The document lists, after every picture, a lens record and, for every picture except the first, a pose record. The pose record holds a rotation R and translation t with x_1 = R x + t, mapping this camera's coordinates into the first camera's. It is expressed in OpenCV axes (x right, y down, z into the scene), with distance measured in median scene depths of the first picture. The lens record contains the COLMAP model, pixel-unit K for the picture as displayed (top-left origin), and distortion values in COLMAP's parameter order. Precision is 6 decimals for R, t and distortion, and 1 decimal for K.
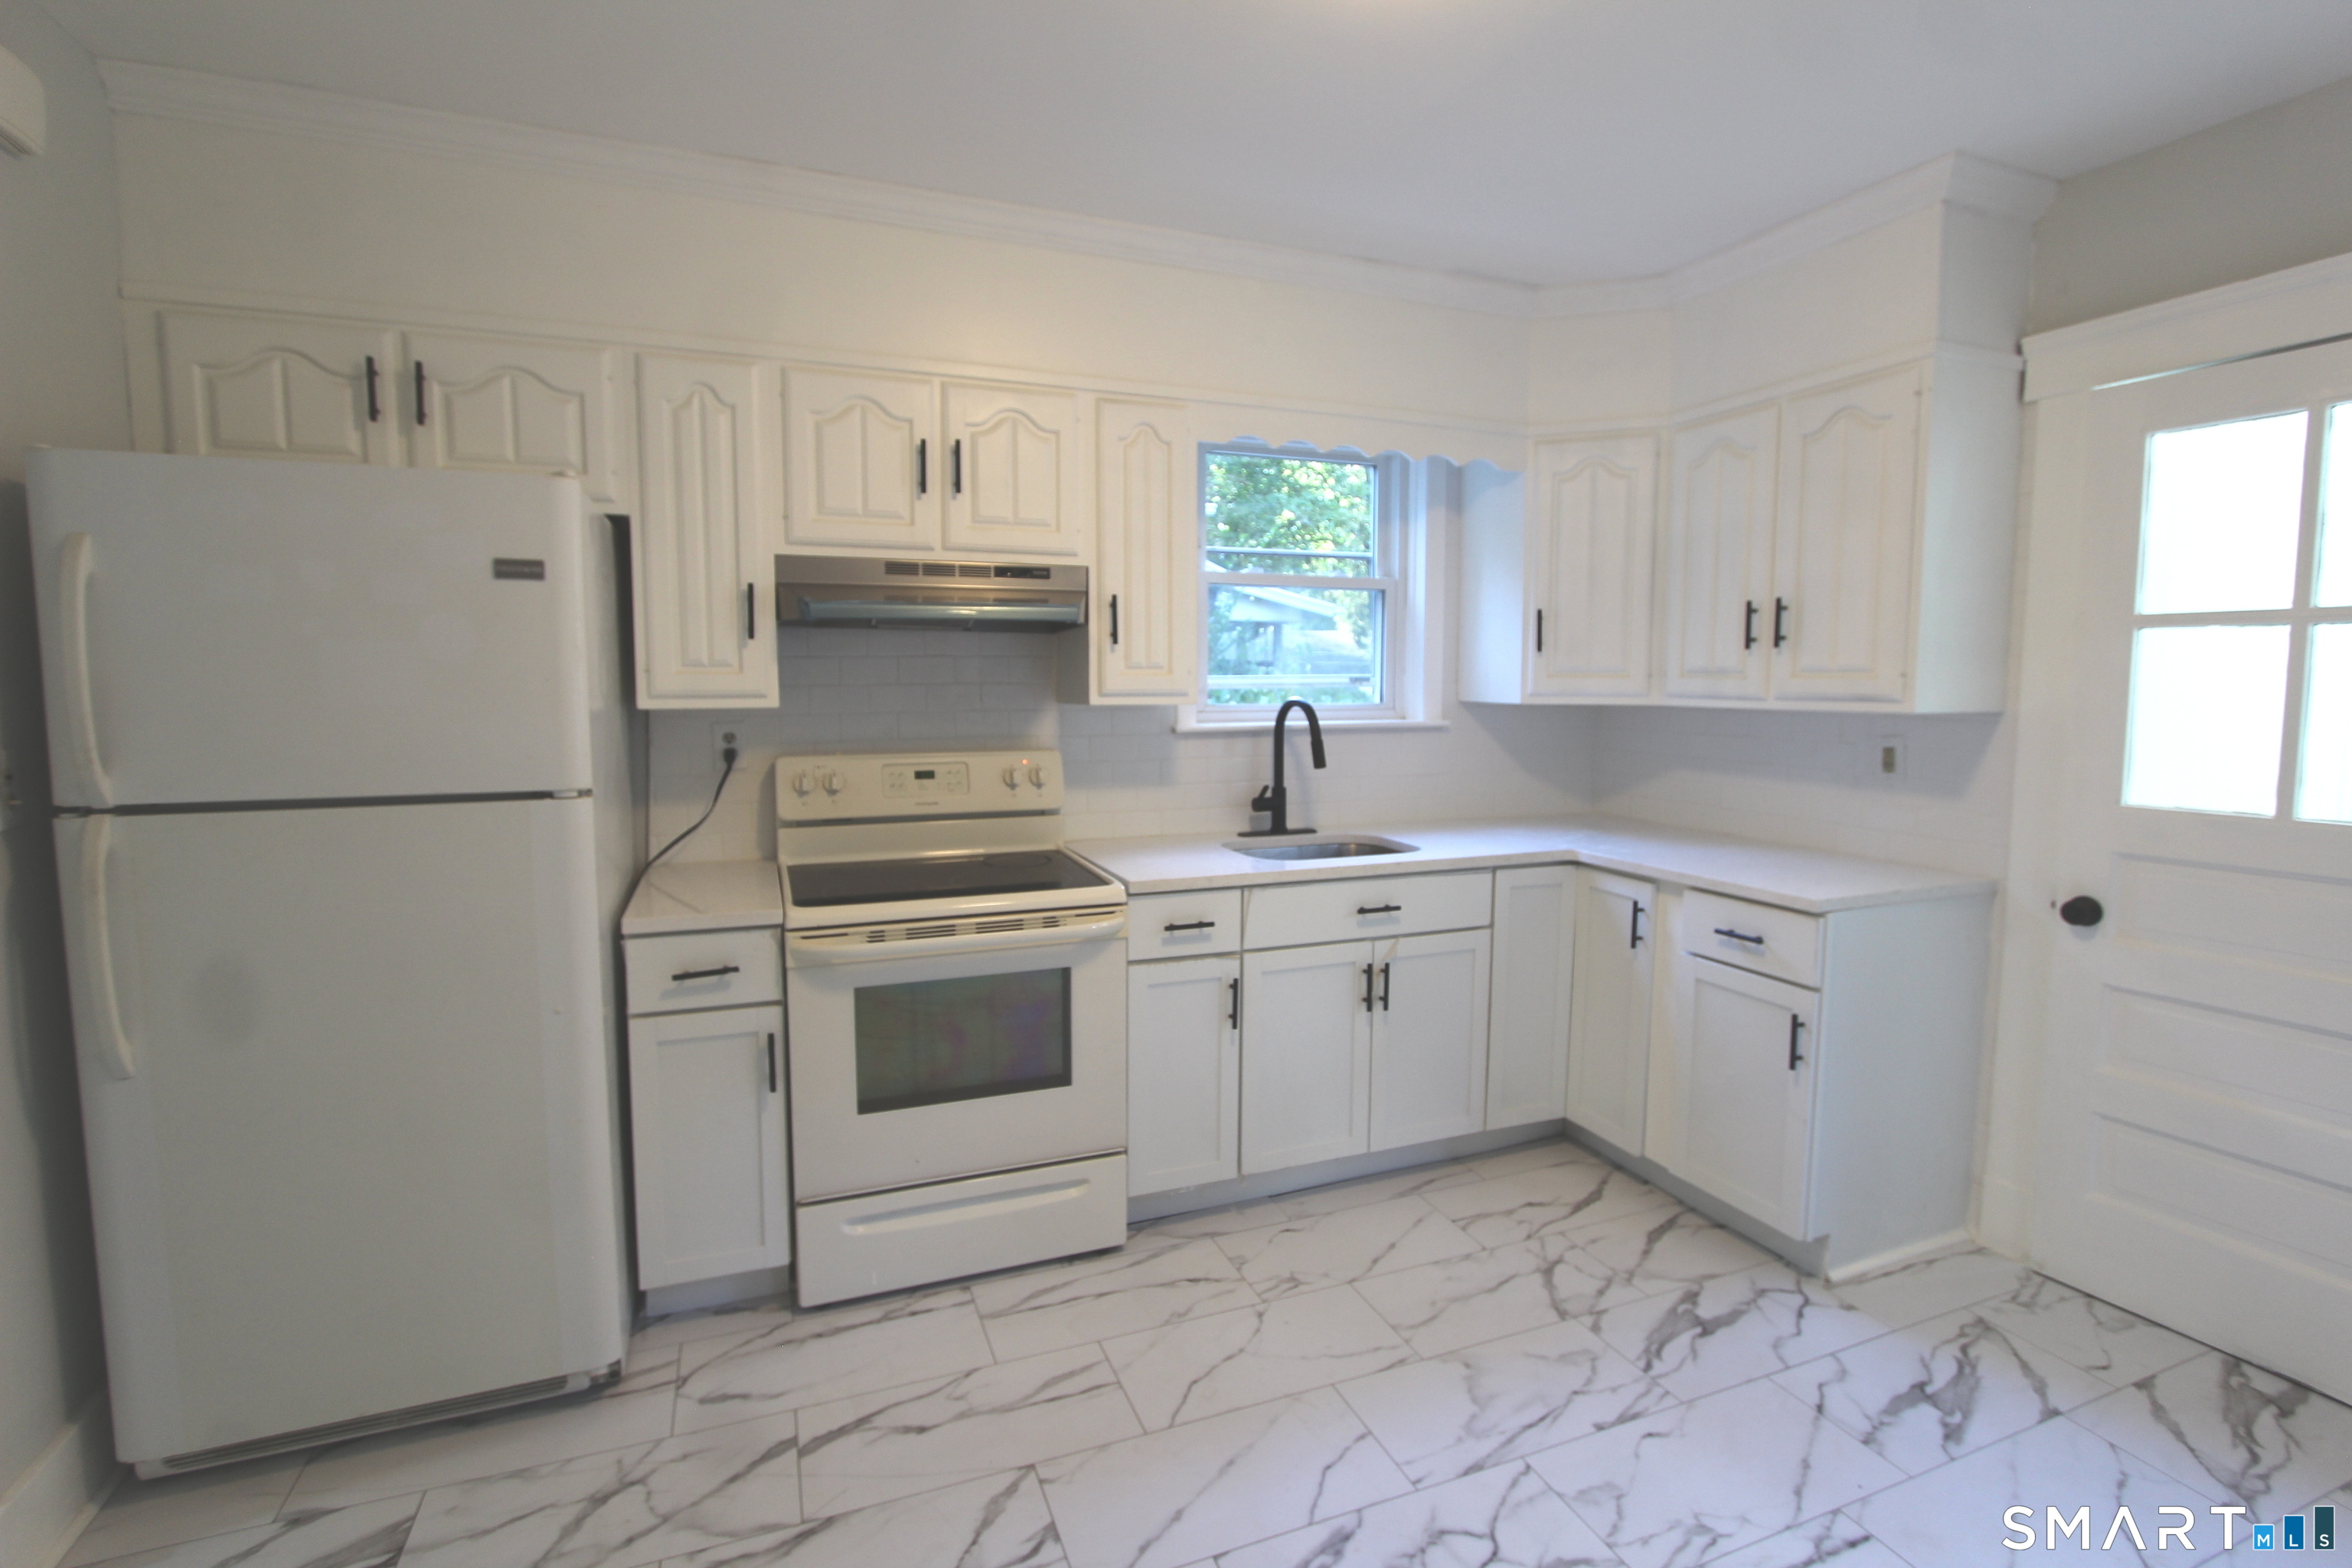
lens RADIAL K [[1080.1, 0, 1182.9], [0, 1080.1, 773.4], [0, 0, 1]] dist [-0.026738, 0.005064]
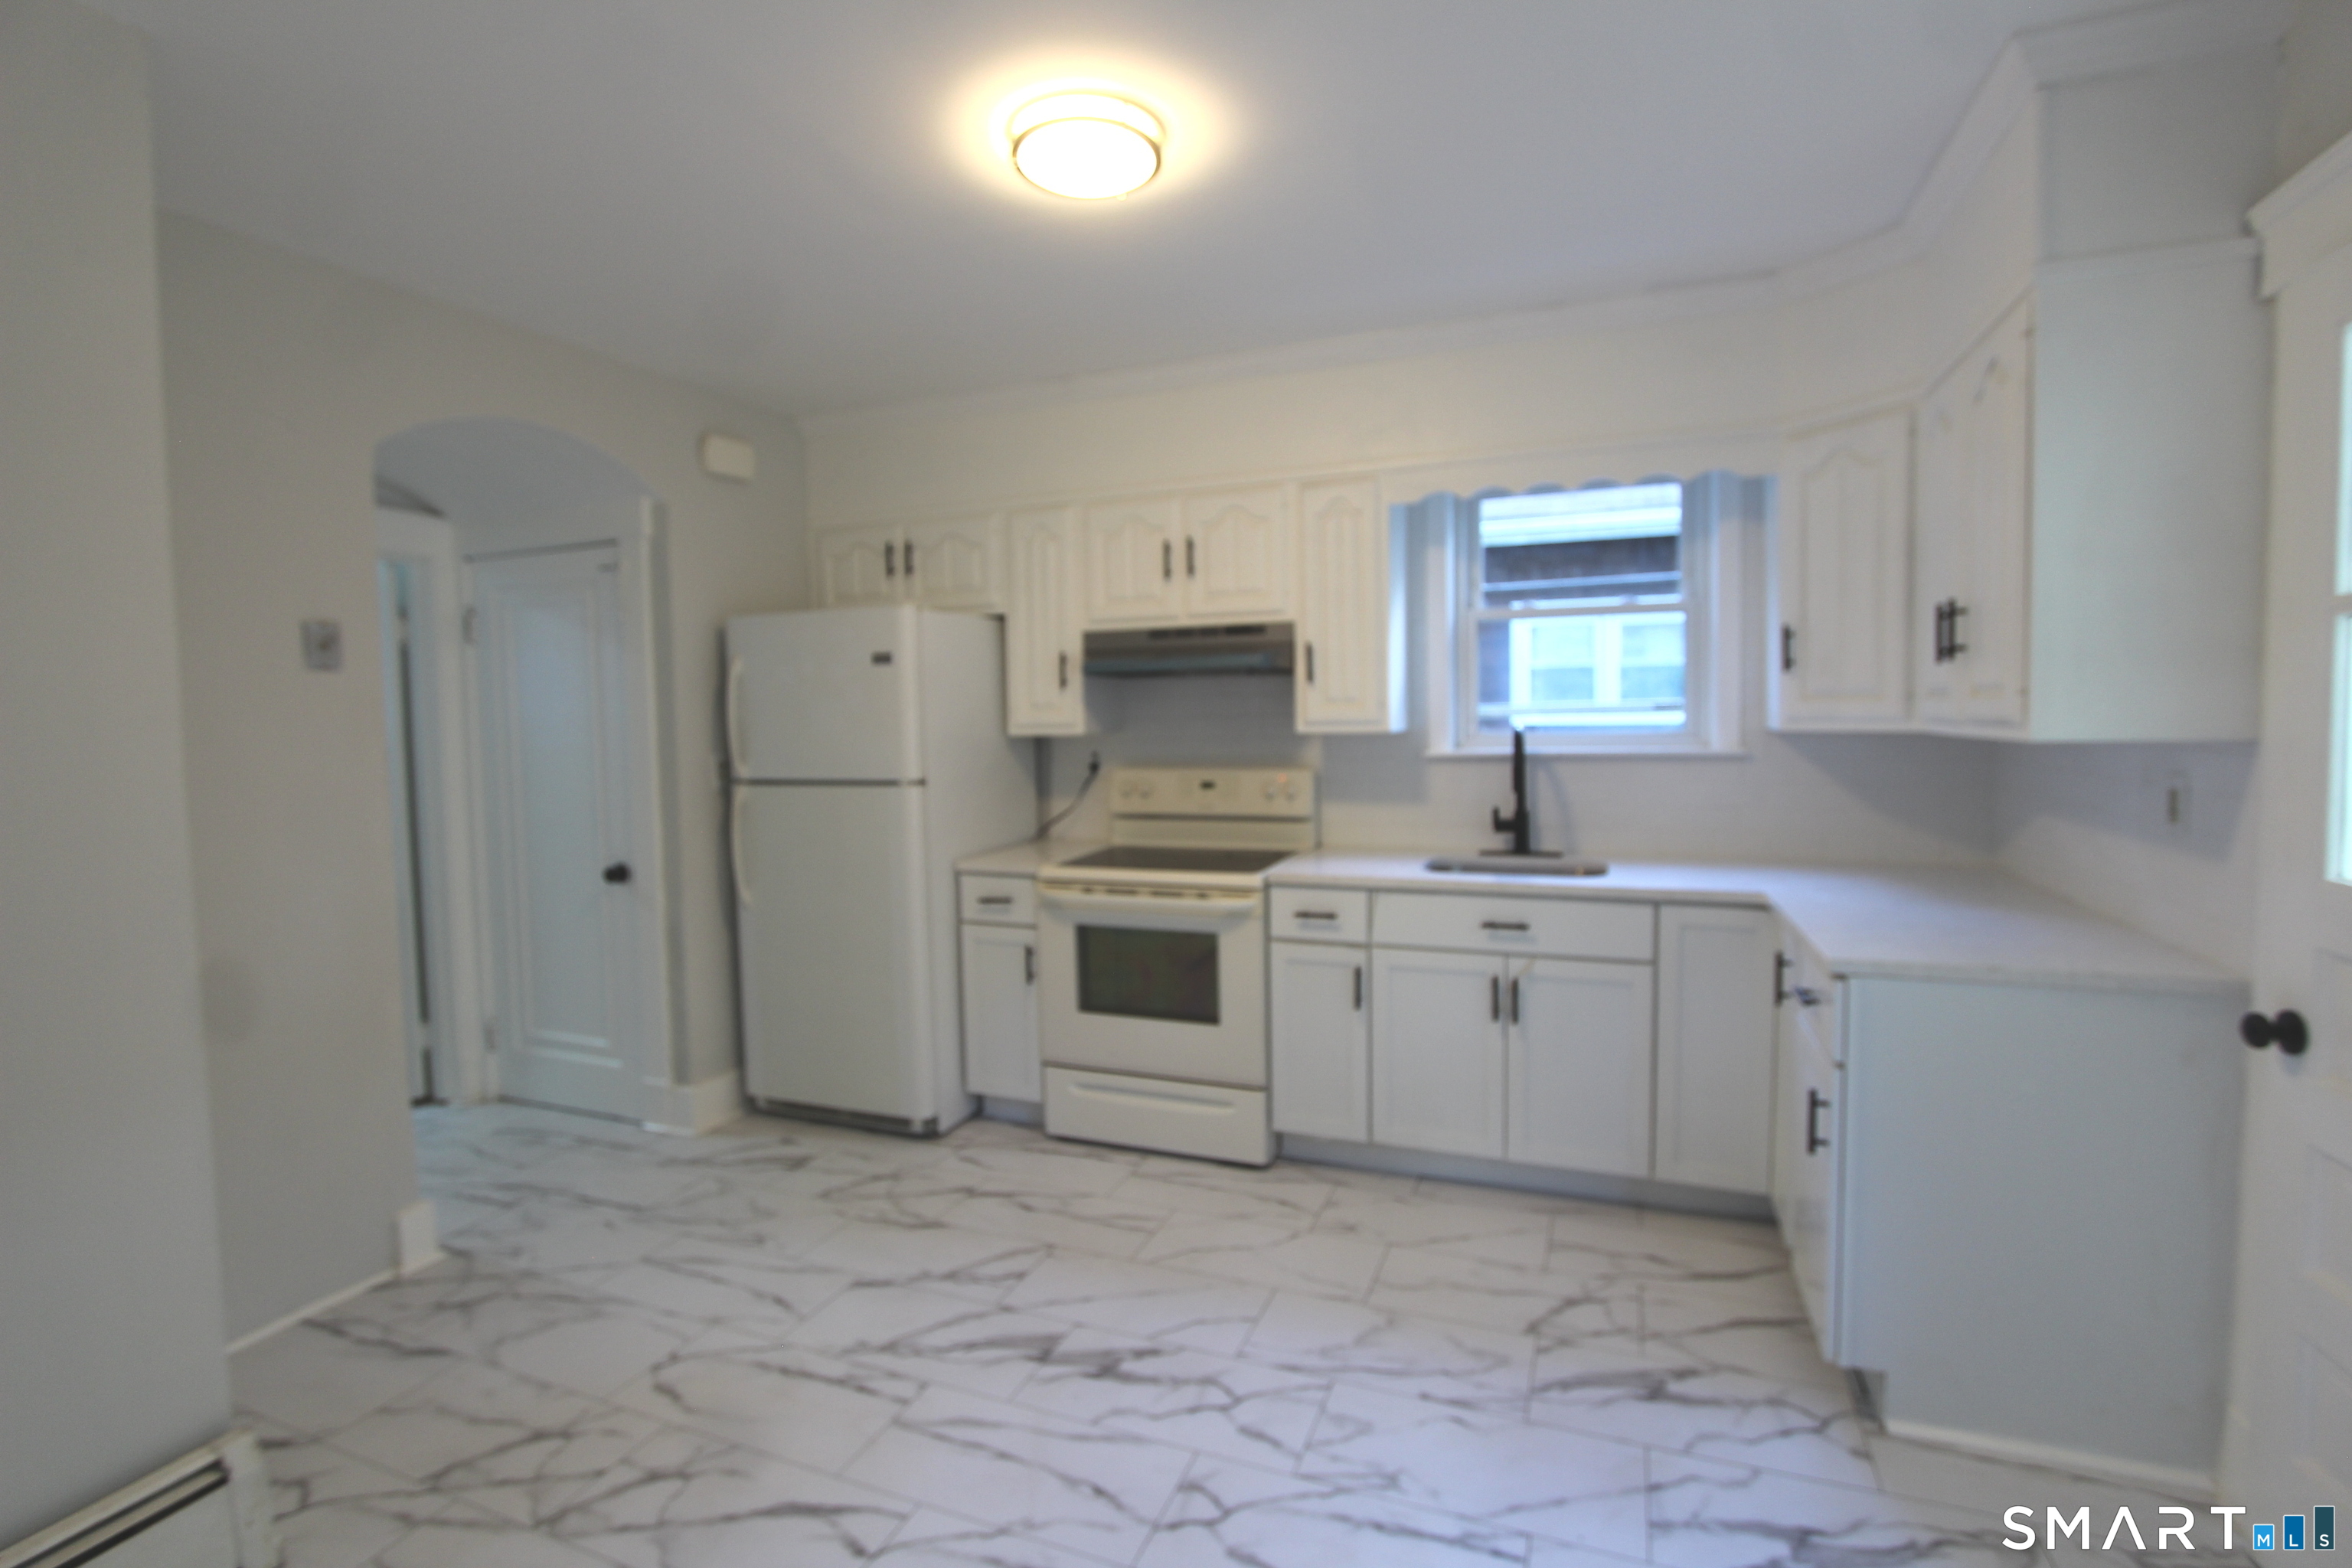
lens RADIAL K [[1083.4, 0, 1180.1], [0, 1083.4, 779.7], [0, 0, 1]] dist [-0.029612, -0.000235]
pose [[0.721458, 0.028785, -0.691860, 0.752107], [-0.042051, 0.999113, -0.002281, -0.000847], [0.691180, 0.030739, 0.722028, 0.017887]]
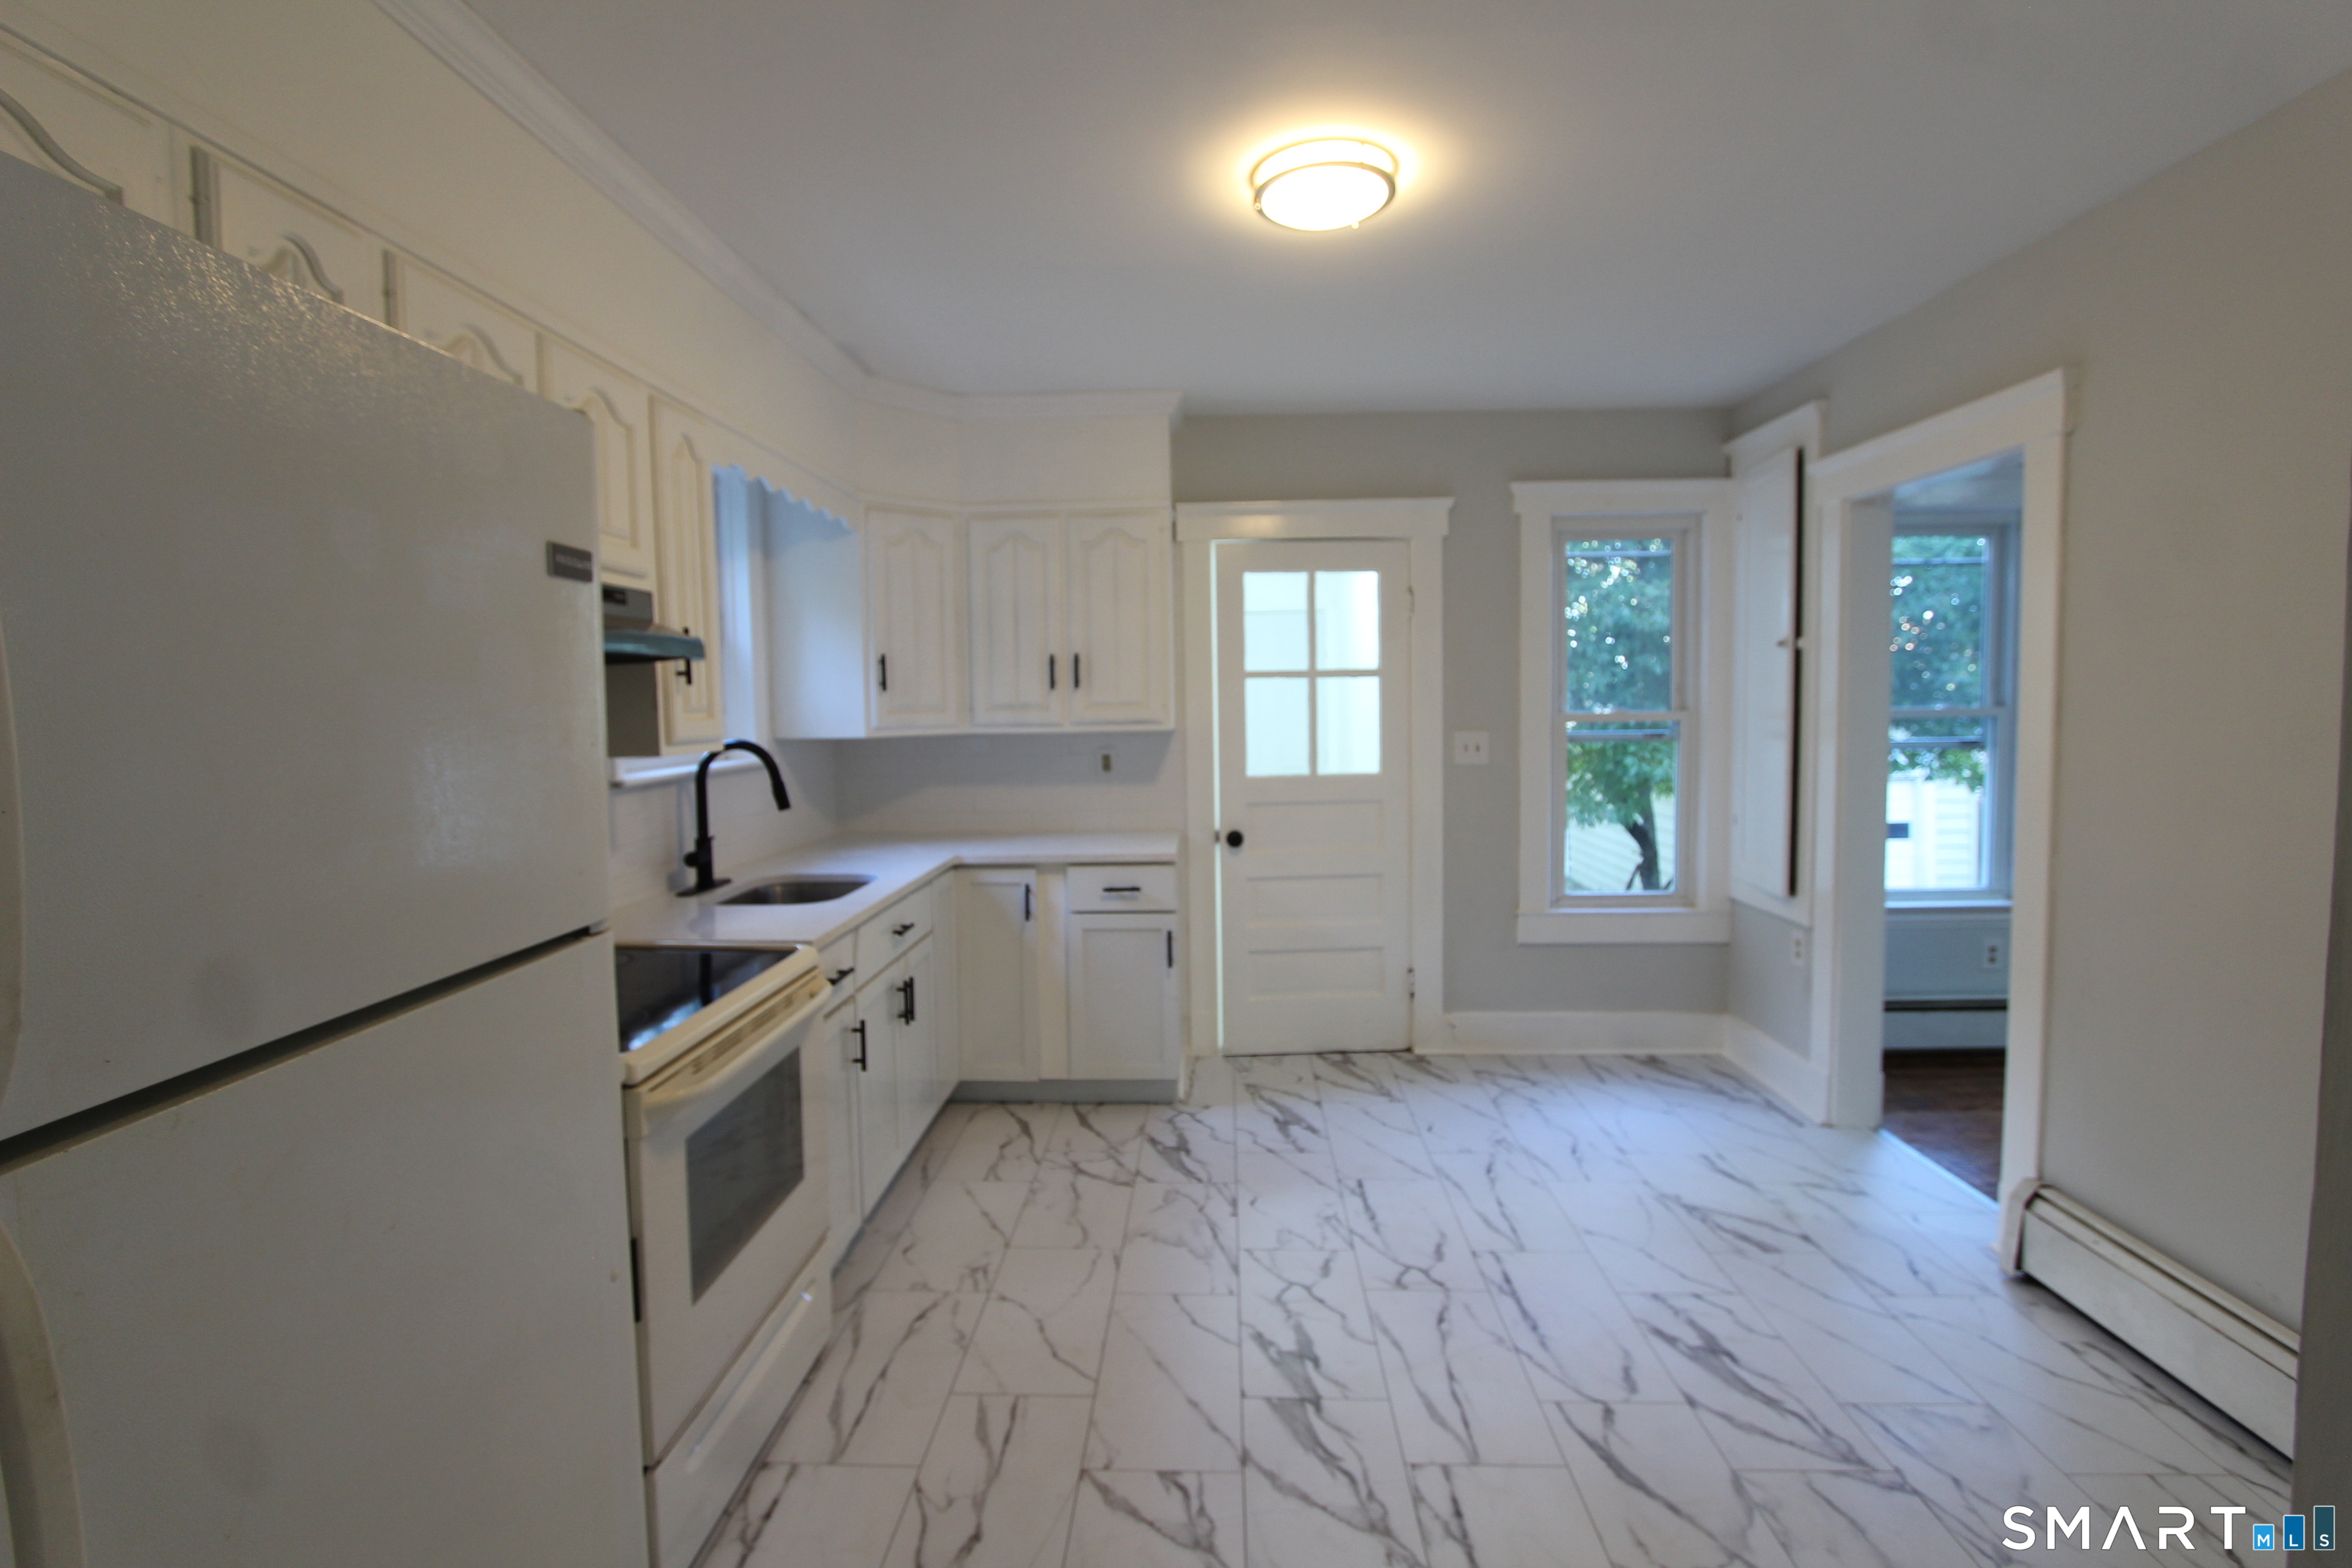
lens RADIAL K [[1080.1, 0, 1182.9], [0, 1080.1, 773.4], [0, 0, 1]] dist [-0.026738, 0.005064]
pose [[0.400790, -0.070209, 0.913476, -0.762026], [0.097778, 0.994643, 0.033547, -0.043371], [-0.910937, 0.075873, 0.405508, 0.327025]]
